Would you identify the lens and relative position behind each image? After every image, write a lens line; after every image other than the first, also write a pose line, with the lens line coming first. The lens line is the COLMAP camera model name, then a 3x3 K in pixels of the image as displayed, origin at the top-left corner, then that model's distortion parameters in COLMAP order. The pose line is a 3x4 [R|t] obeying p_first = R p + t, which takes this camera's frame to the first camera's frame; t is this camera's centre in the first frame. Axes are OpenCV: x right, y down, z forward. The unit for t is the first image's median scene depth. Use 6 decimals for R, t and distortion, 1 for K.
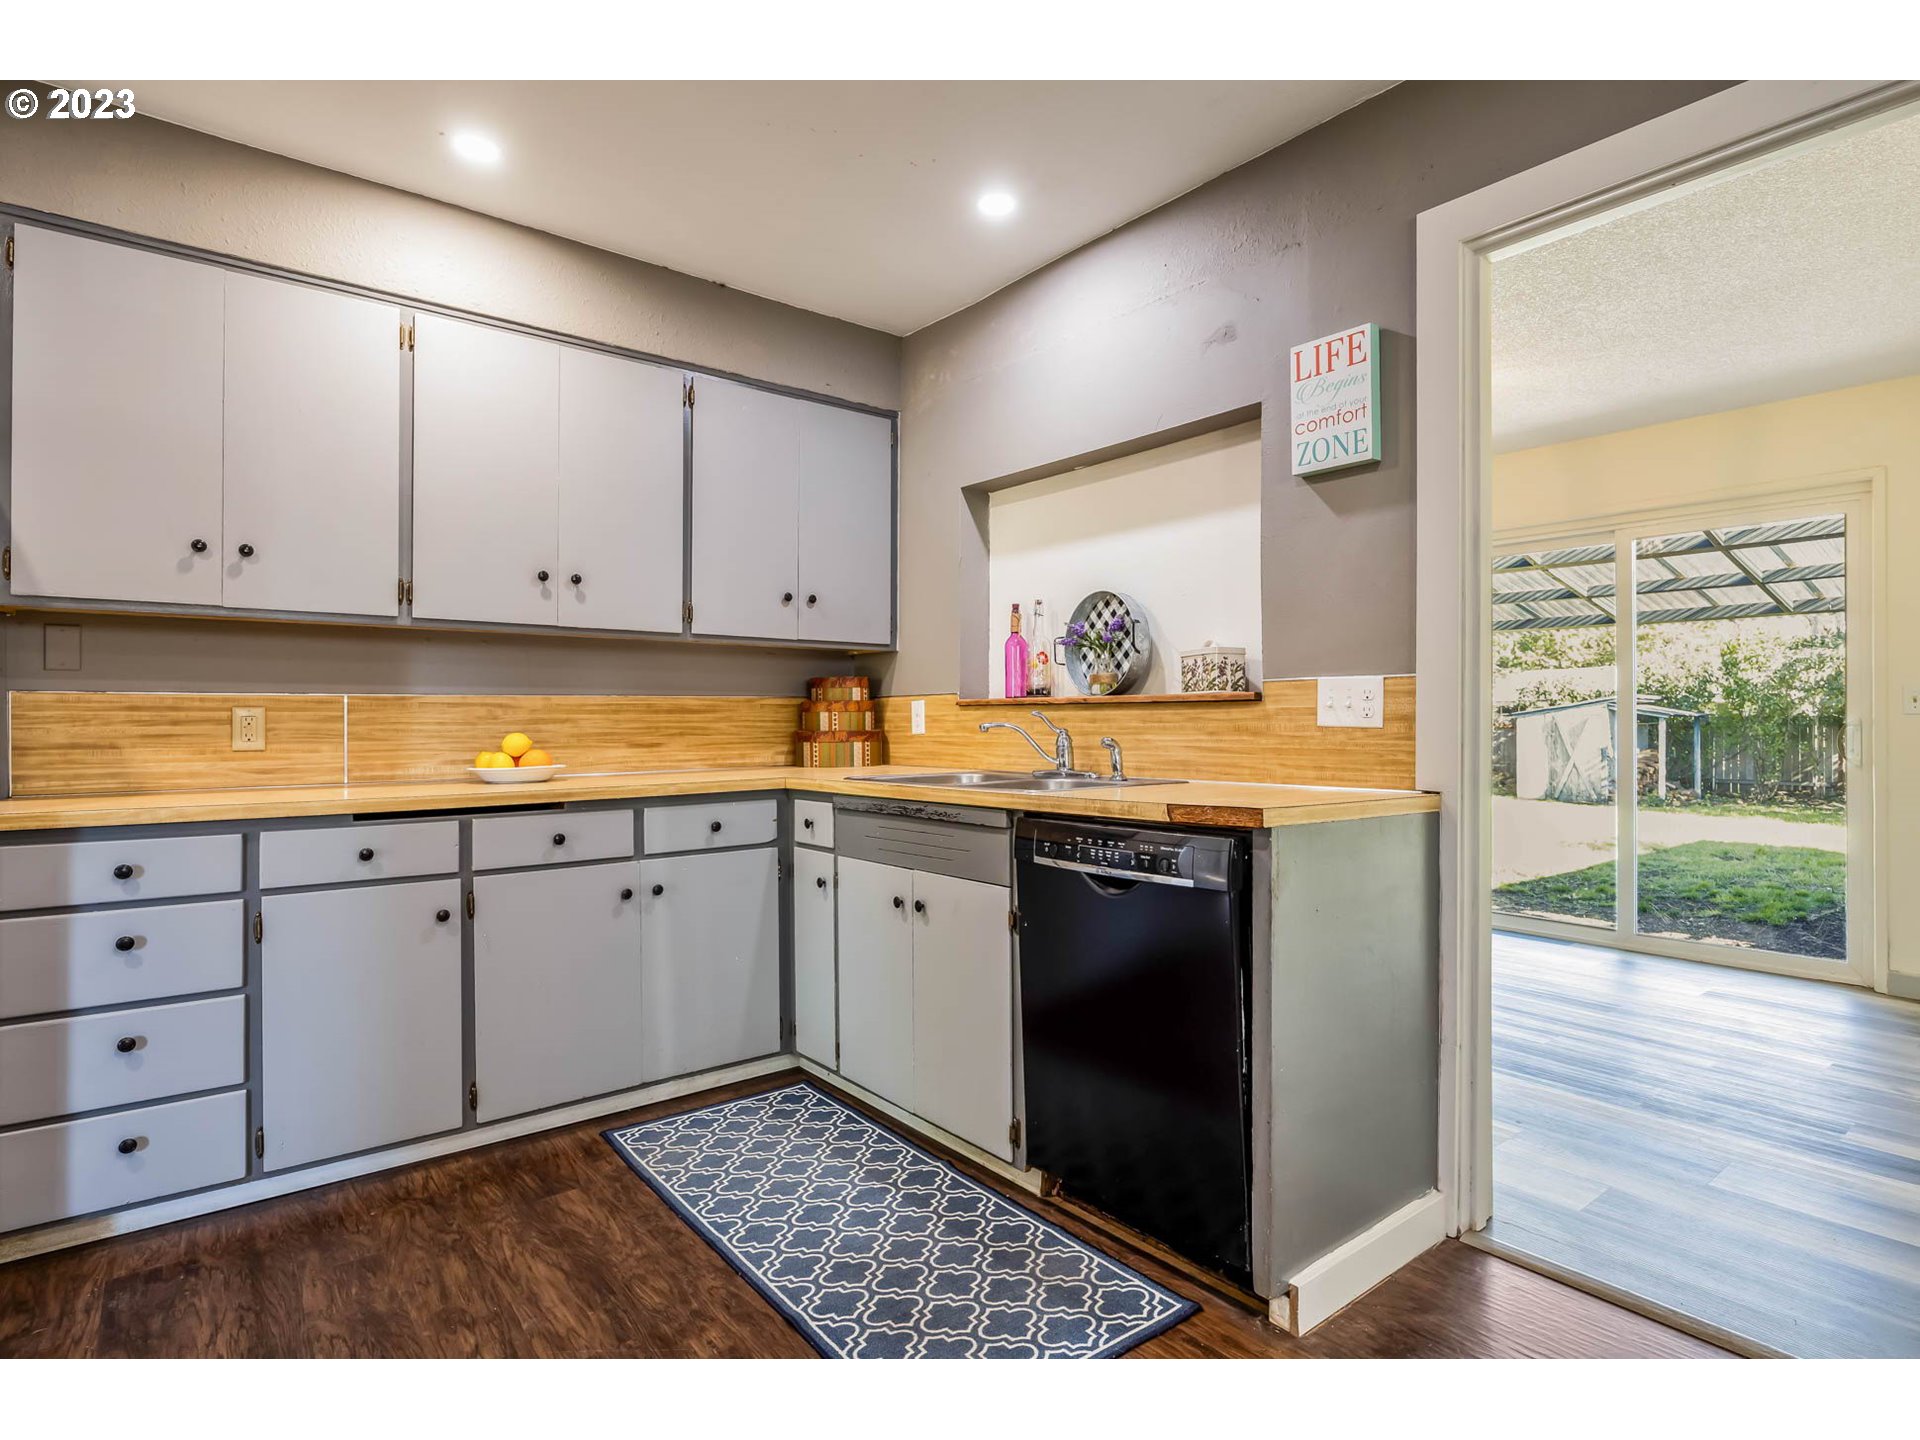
lens RADIAL K [[1002.3, 0, 971.0], [0, 1002.3, 720.0], [0, 0, 1]] dist [-0.008110, -0.000928]
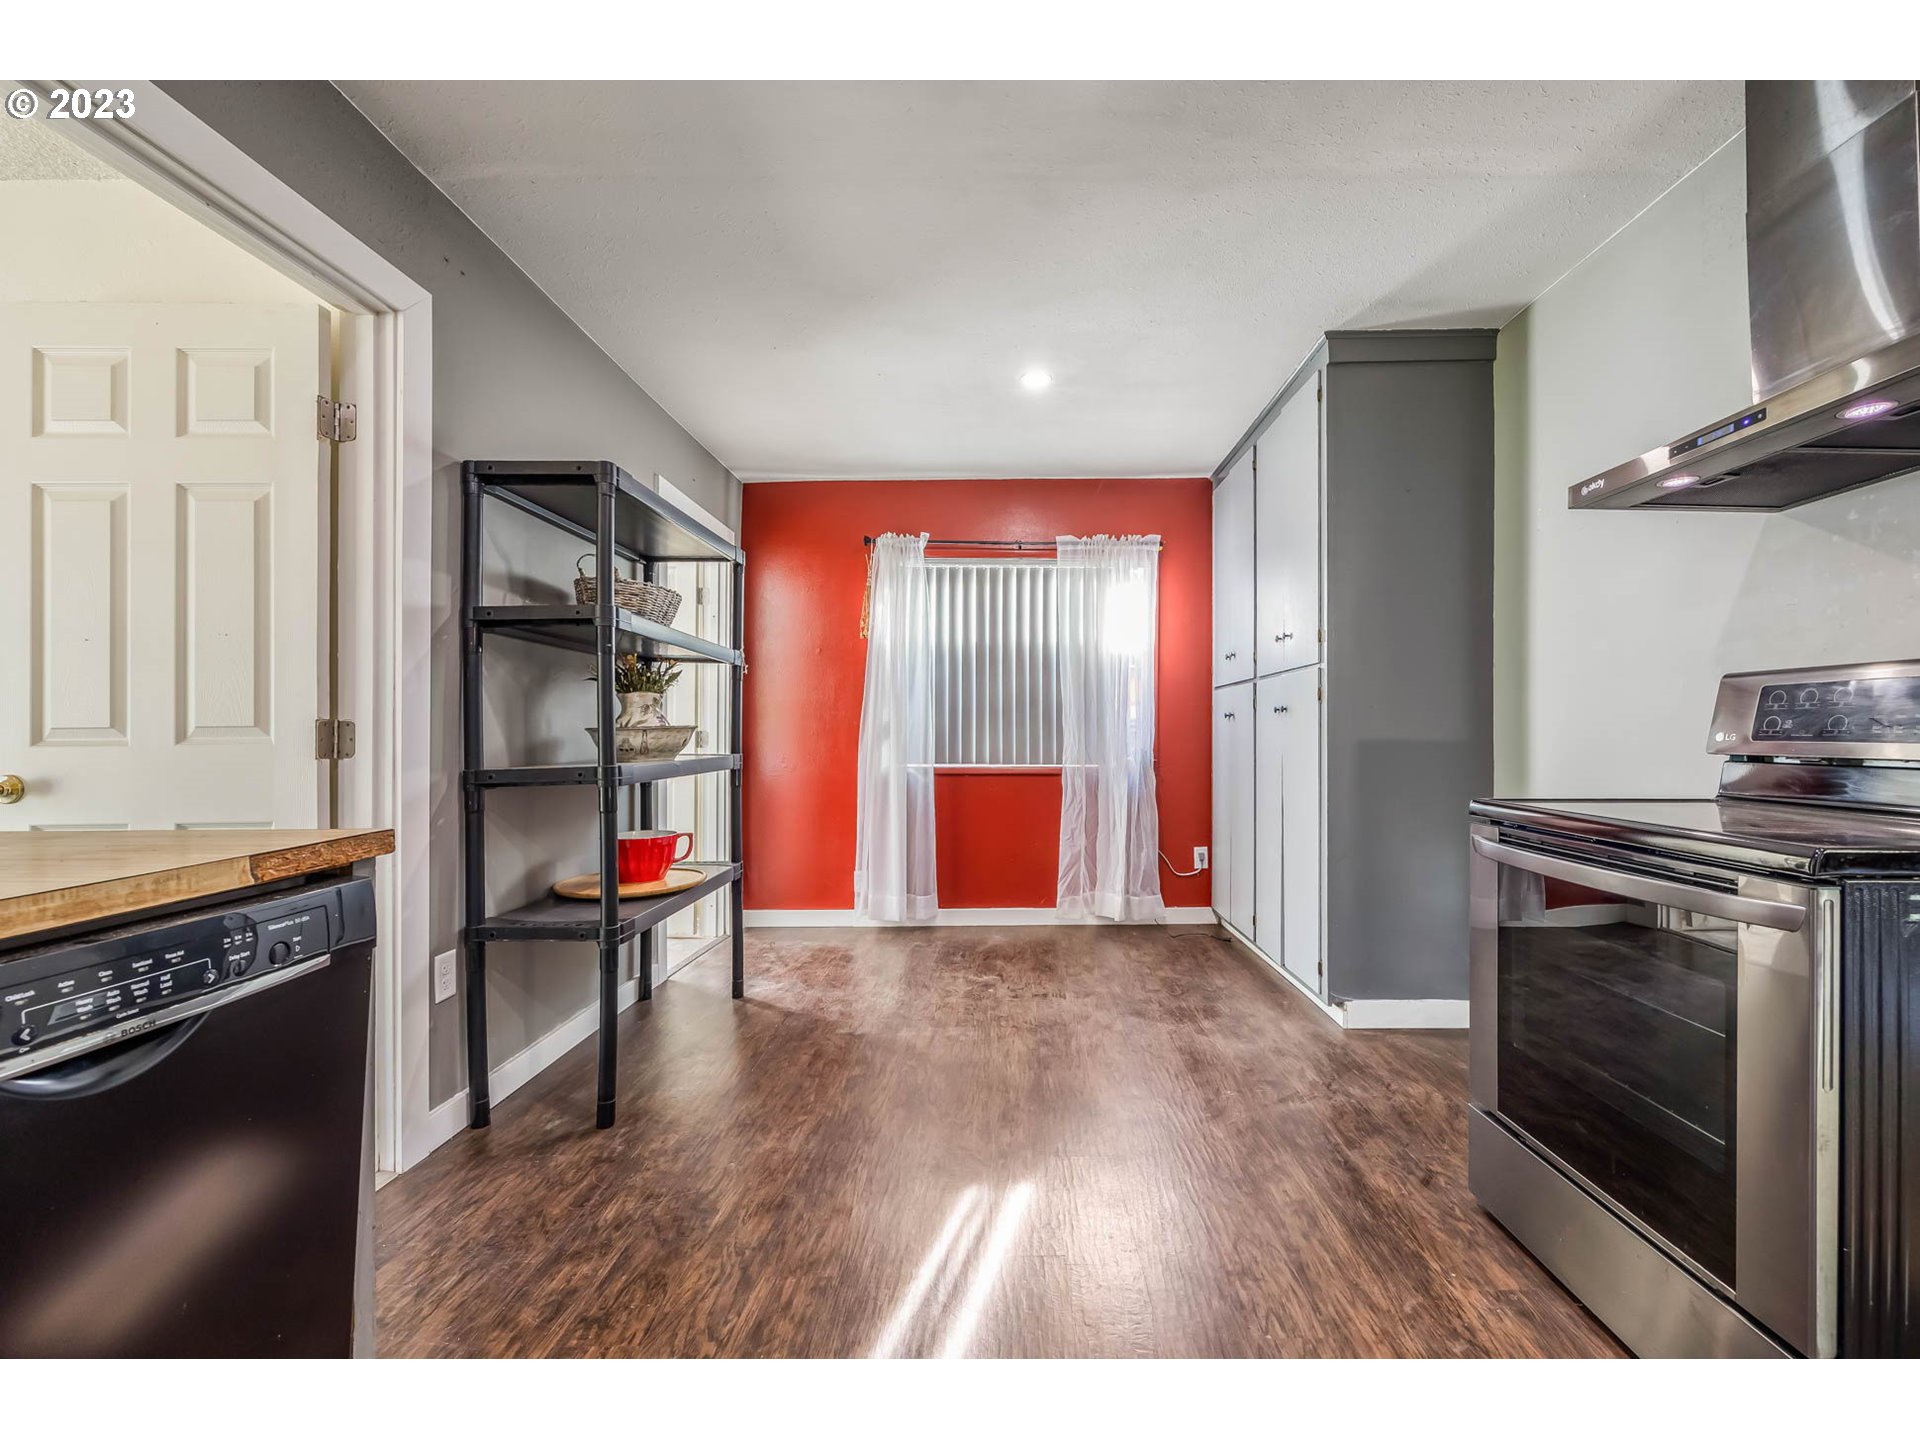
lens RADIAL K [[777.6, 0, 1017.7], [0, 777.6, 731.5], [0, 0, 1]] dist [-0.002688, -0.000050]
pose [[-0.791802, 0.001157, 0.610776, -0.288394], [-0.003386, 0.999975, -0.006283, 0.007615], [-0.610768, -0.007043, -0.791778, 0.705235]]
